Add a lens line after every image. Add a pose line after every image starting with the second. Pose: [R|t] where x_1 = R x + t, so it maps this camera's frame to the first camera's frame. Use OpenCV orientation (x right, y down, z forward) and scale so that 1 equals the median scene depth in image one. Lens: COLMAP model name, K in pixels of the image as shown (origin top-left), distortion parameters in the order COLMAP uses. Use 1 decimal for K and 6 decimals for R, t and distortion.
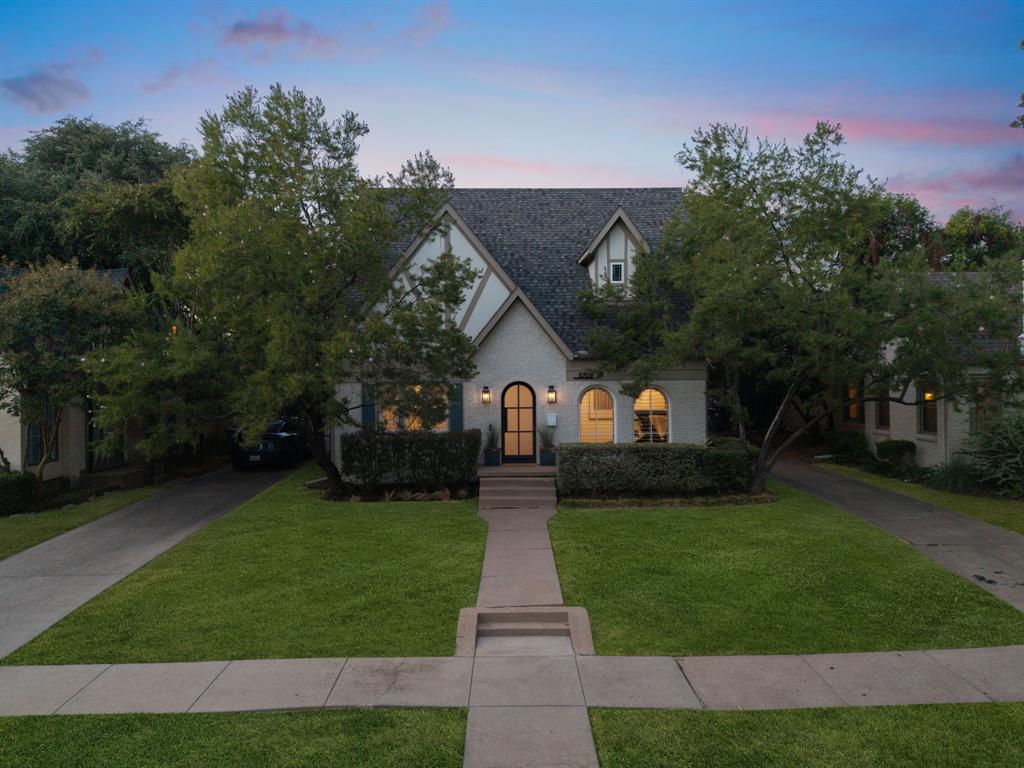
lens RADIAL K [[647.1, 0, 509.6], [0, 647.1, 383.6], [0, 0, 1]] dist [0.002976, -0.000882]
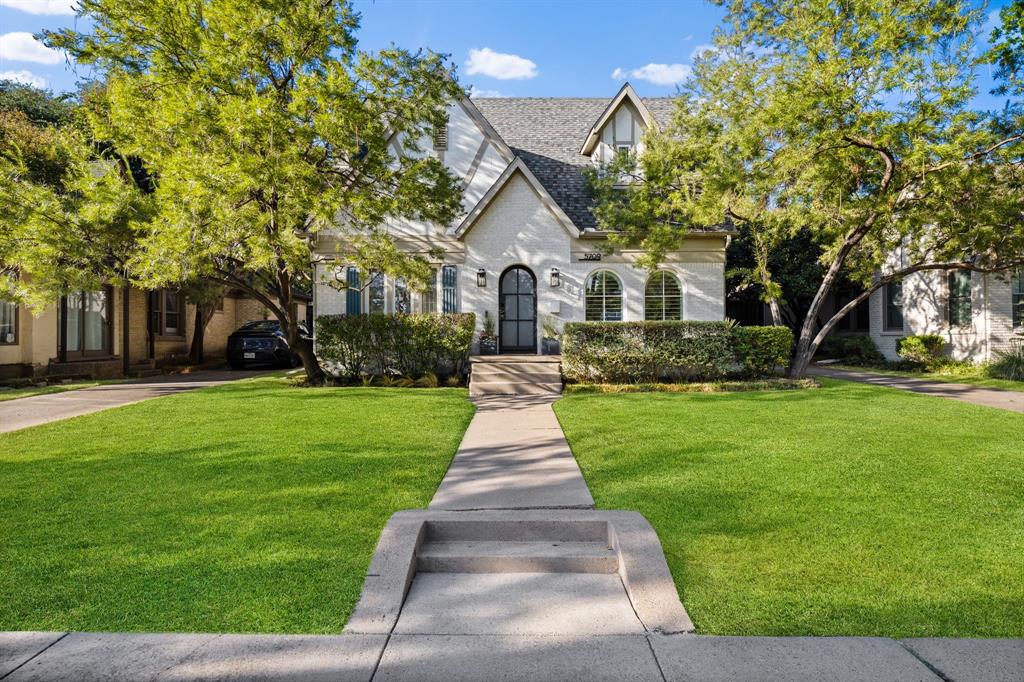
lens RADIAL K [[488.5, 0, 509.6], [0, 488.5, 339.0], [0, 0, 1]] dist [-0.010673, -0.000155]
pose [[0.999945, 0.006869, -0.007970, 0.008573], [-0.006923, 0.999953, -0.006773, 0.111533], [0.007923, 0.006828, 0.999945, 0.322031]]
